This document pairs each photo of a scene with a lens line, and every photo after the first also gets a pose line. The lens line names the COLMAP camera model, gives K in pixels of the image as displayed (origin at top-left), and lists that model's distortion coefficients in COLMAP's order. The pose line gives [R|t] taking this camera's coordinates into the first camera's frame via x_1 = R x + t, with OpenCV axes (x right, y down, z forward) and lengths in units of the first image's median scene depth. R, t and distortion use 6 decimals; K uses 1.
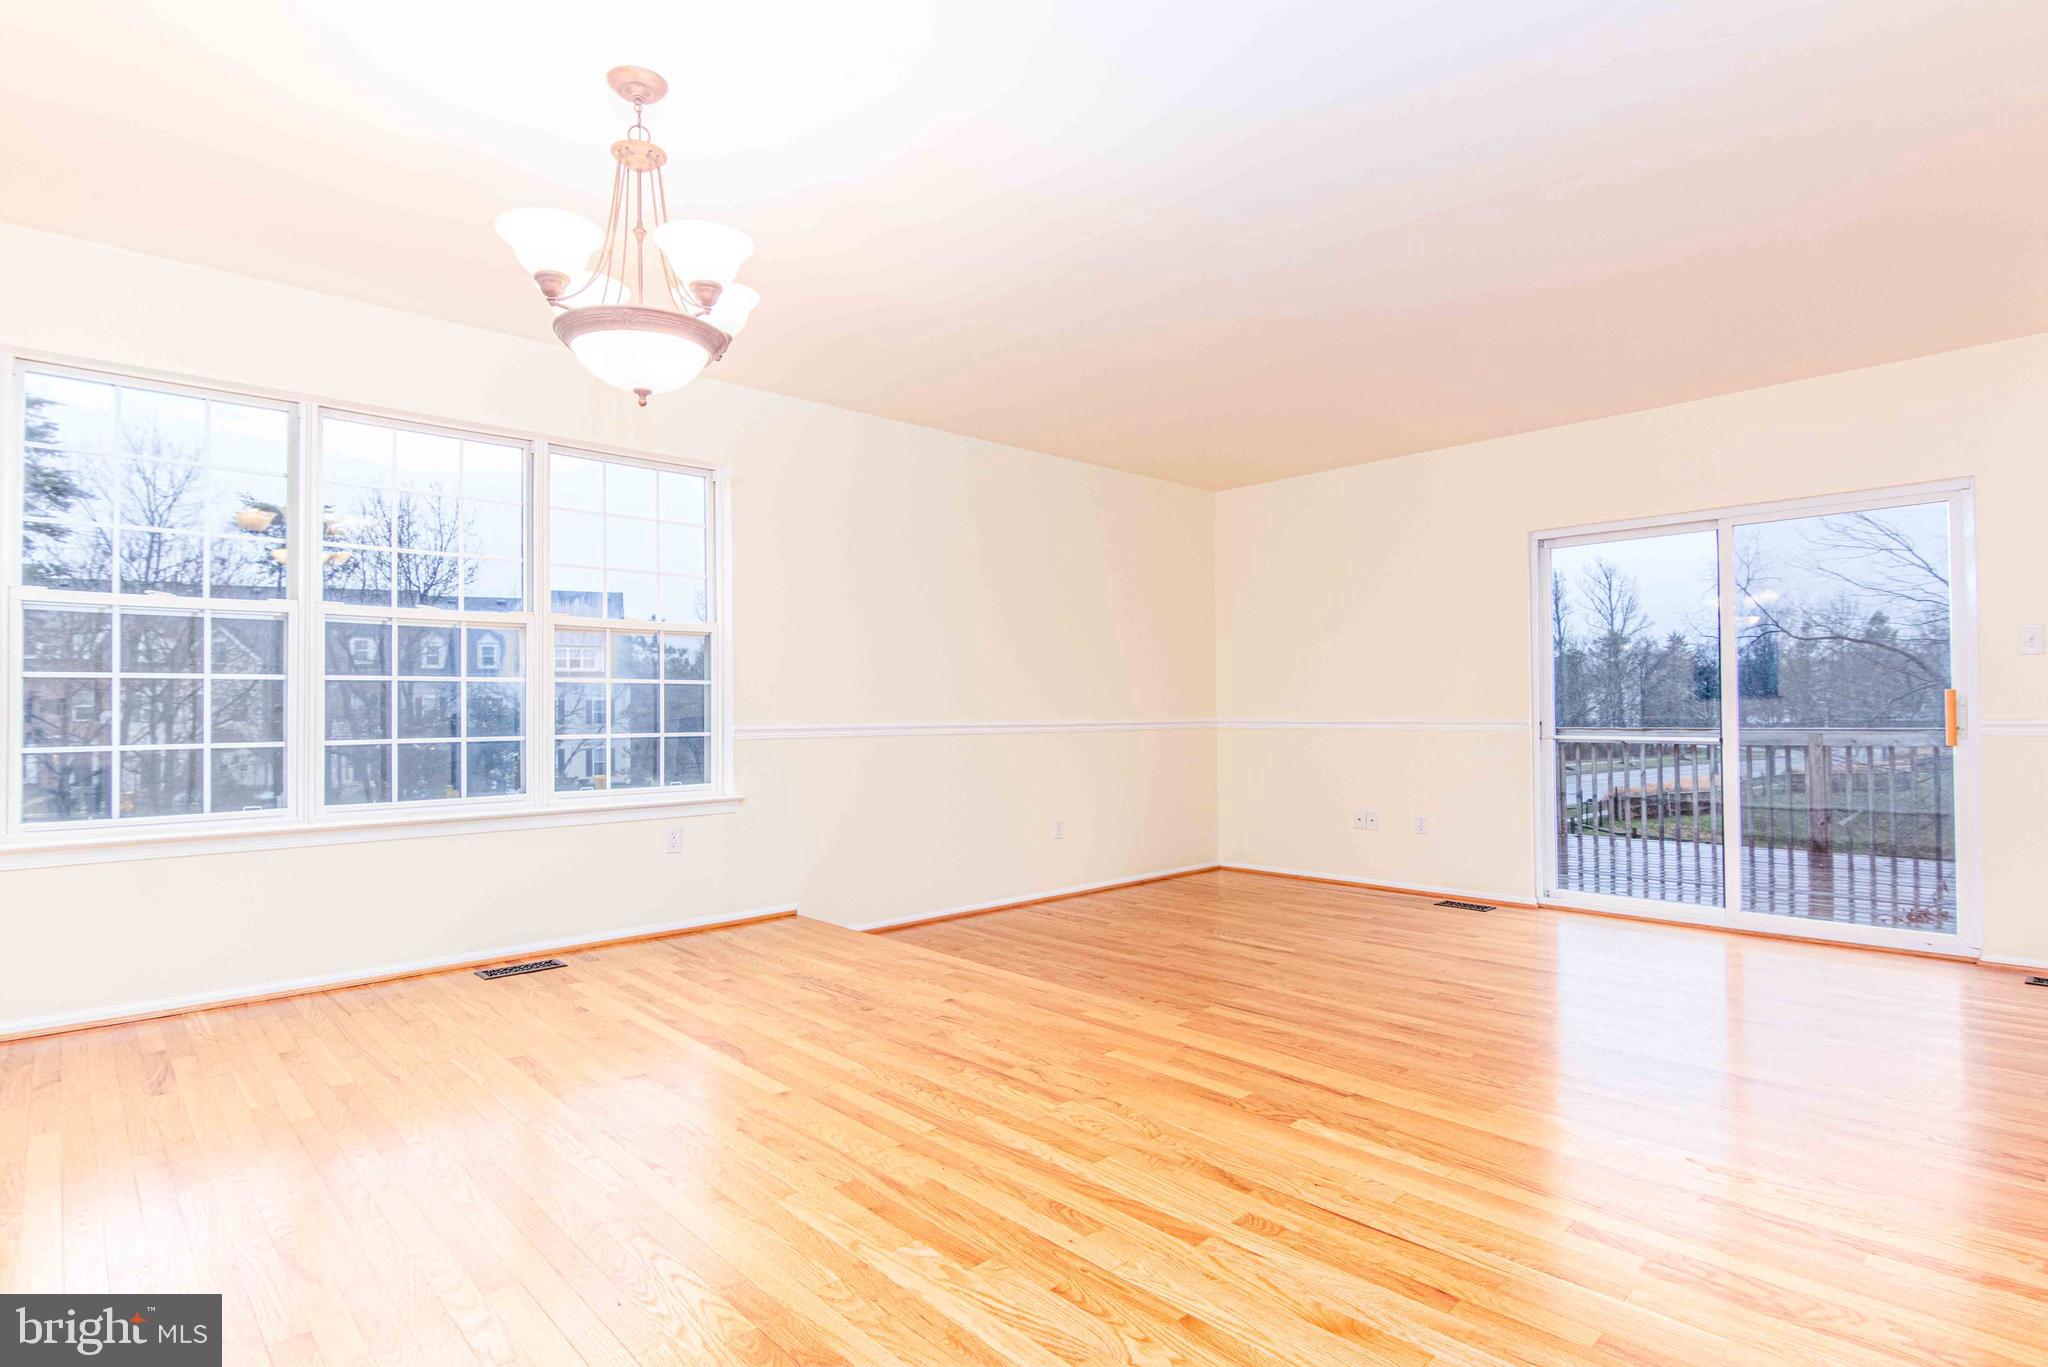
lens RADIAL K [[1040.4, 0, 1013.7], [0, 1040.4, 688.9], [0, 0, 1]] dist [0.000359, -0.006218]
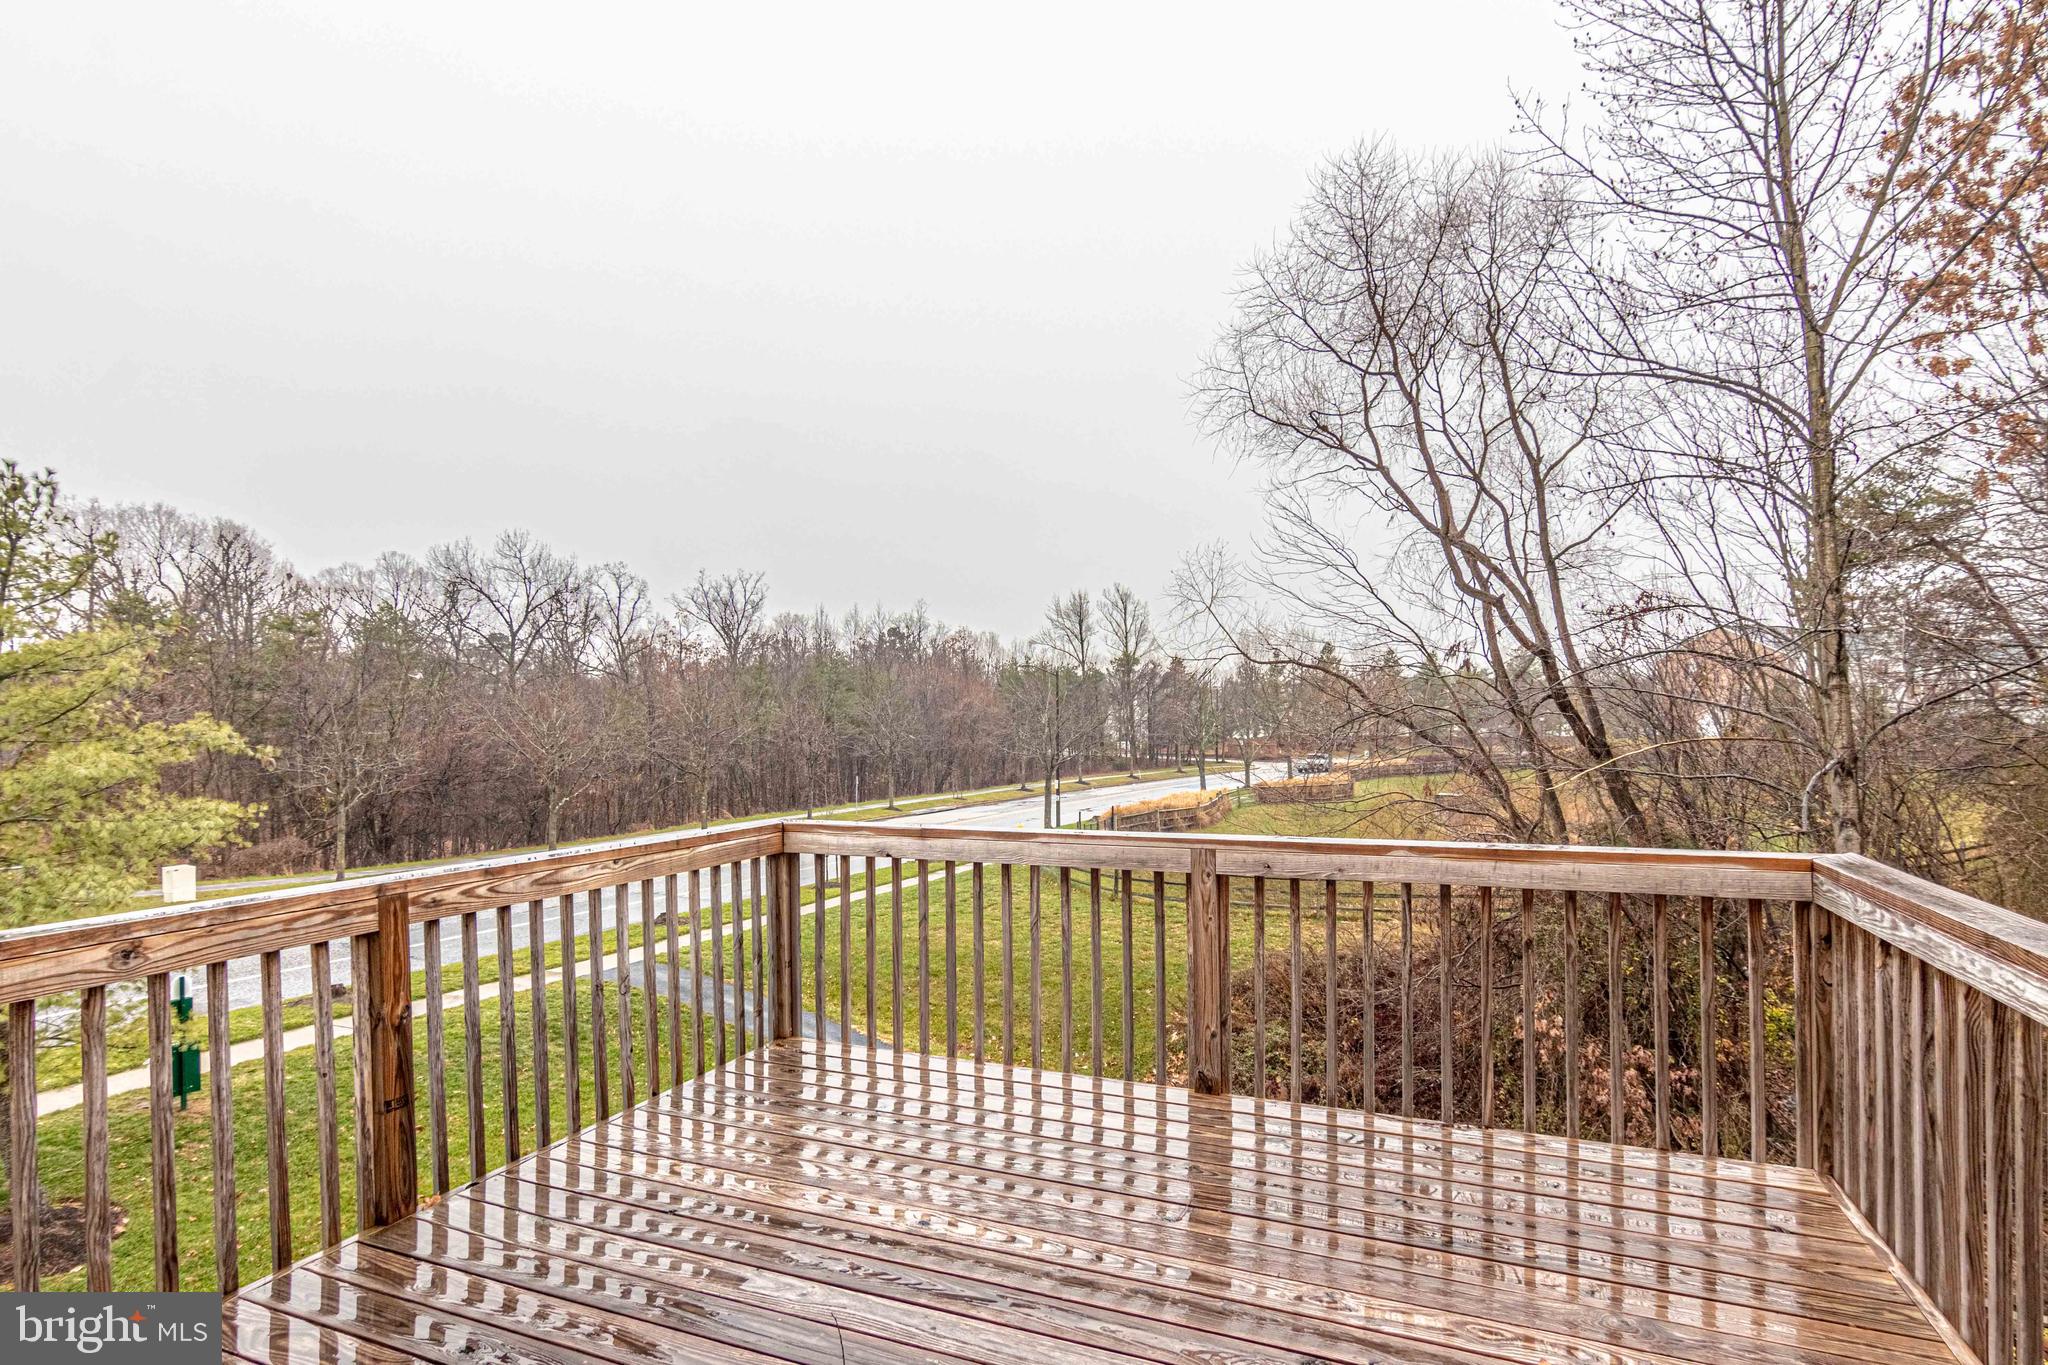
lens RADIAL K [[1040.4, 0, 1004.5], [0, 1040.4, 723.8], [0, 0, 1]] dist [0.000359, -0.006218]
pose [[0.923403, 0.001318, 0.383830, 1.042363], [-0.009747, 0.999752, 0.020017, -0.051331], [-0.383709, -0.022225, 0.923187, 1.228534]]
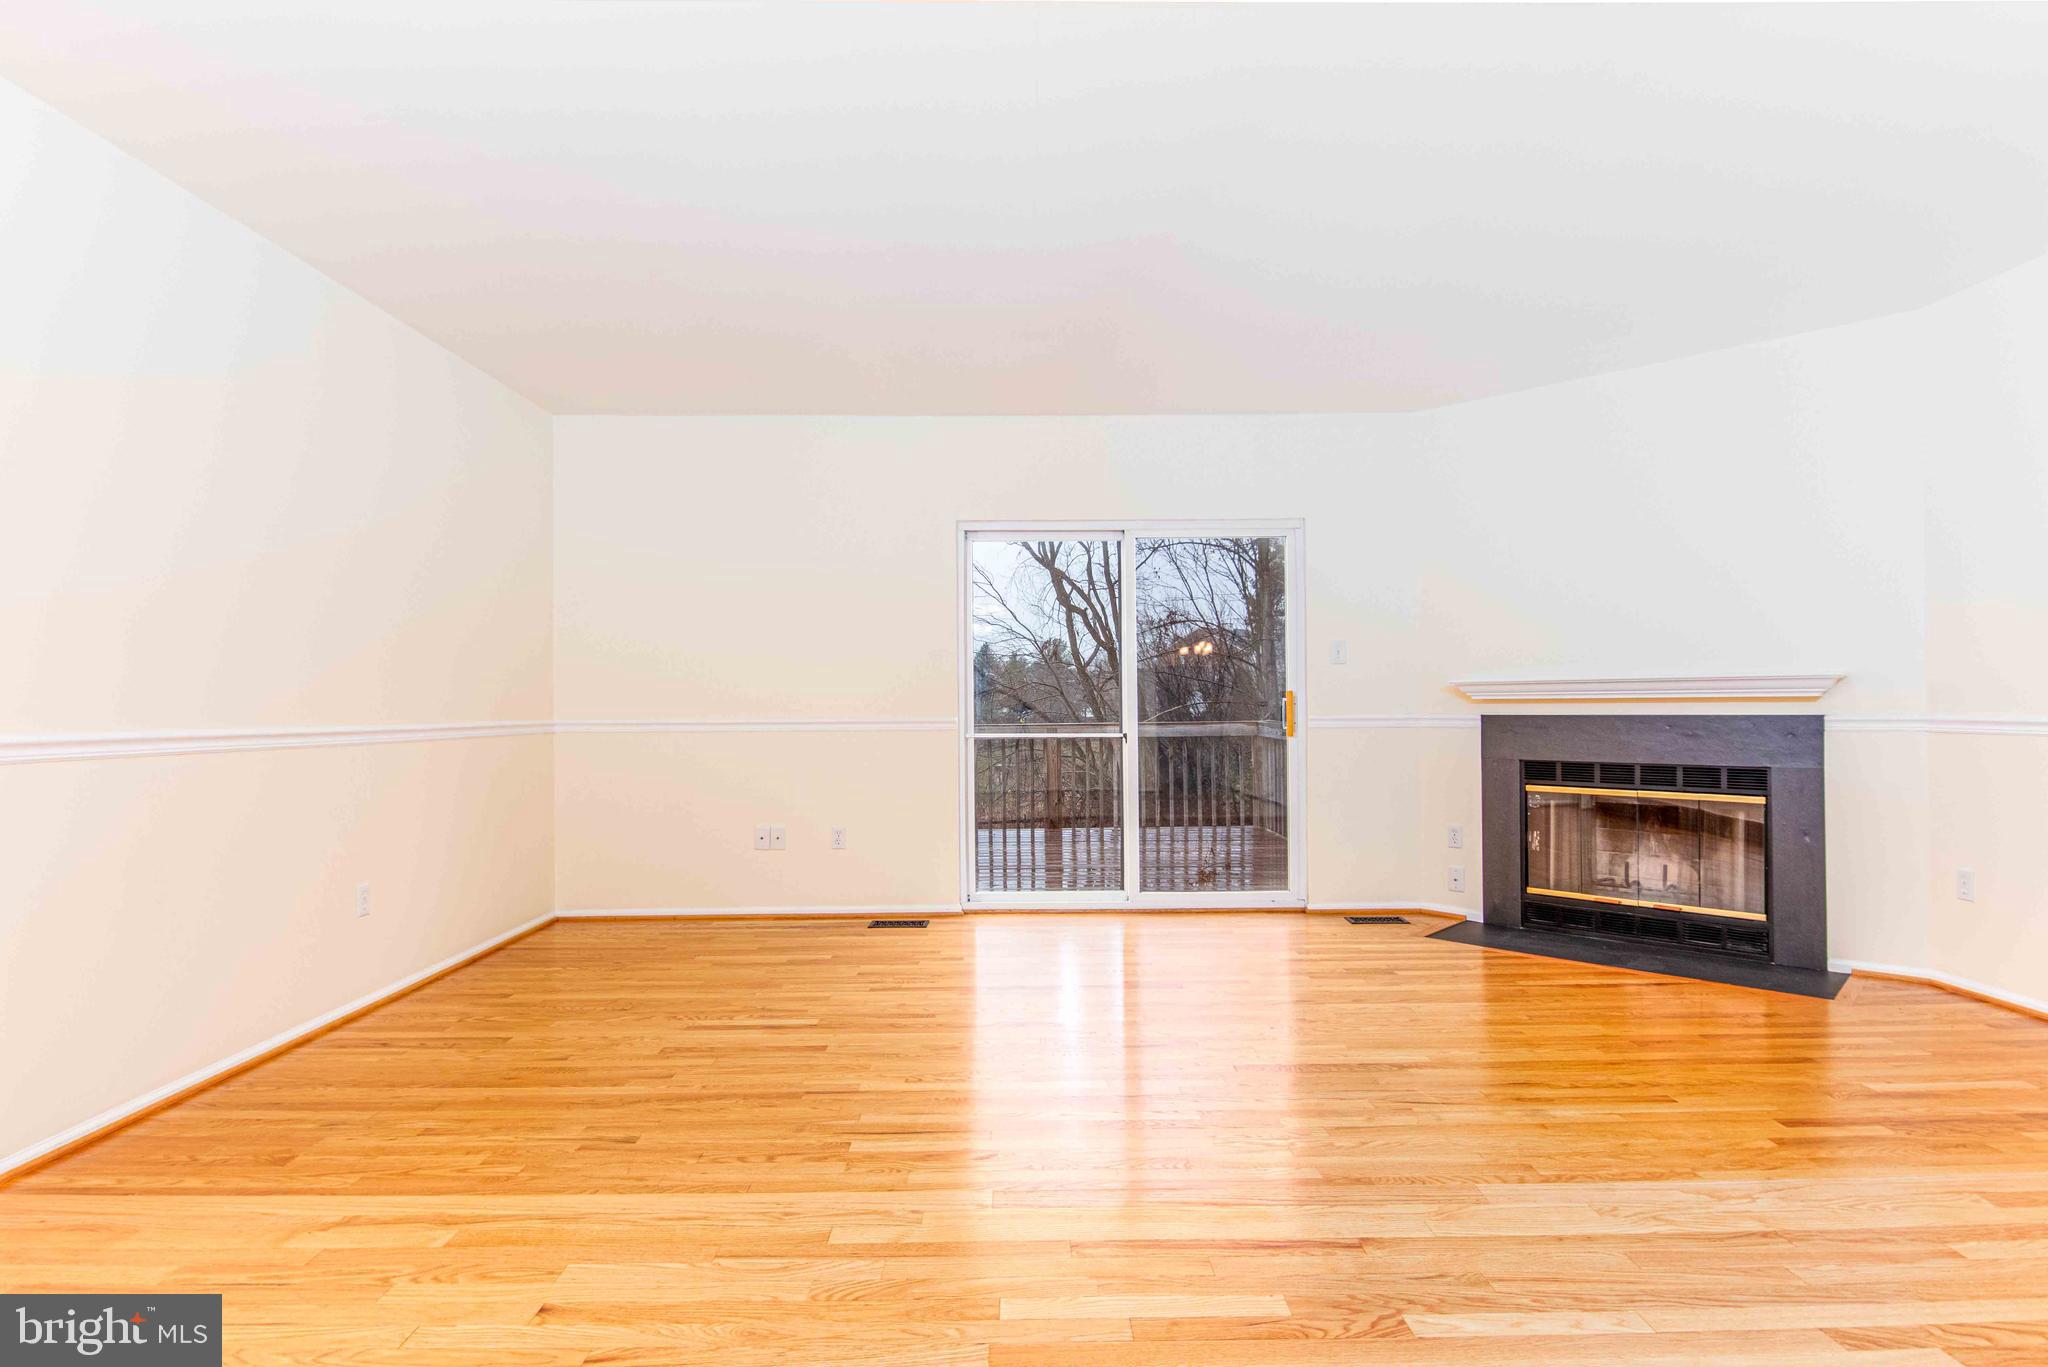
lens RADIAL K [[1040.4, 0, 1031.7], [0, 1040.4, 677.0], [0, 0, 1]] dist [0.000359, -0.006218]
pose [[0.669991, 0.021689, 0.742052, -0.250731], [-0.013275, 0.999763, -0.017236, 0.012200], [-0.742251, 0.001698, 0.670120, 0.472826]]
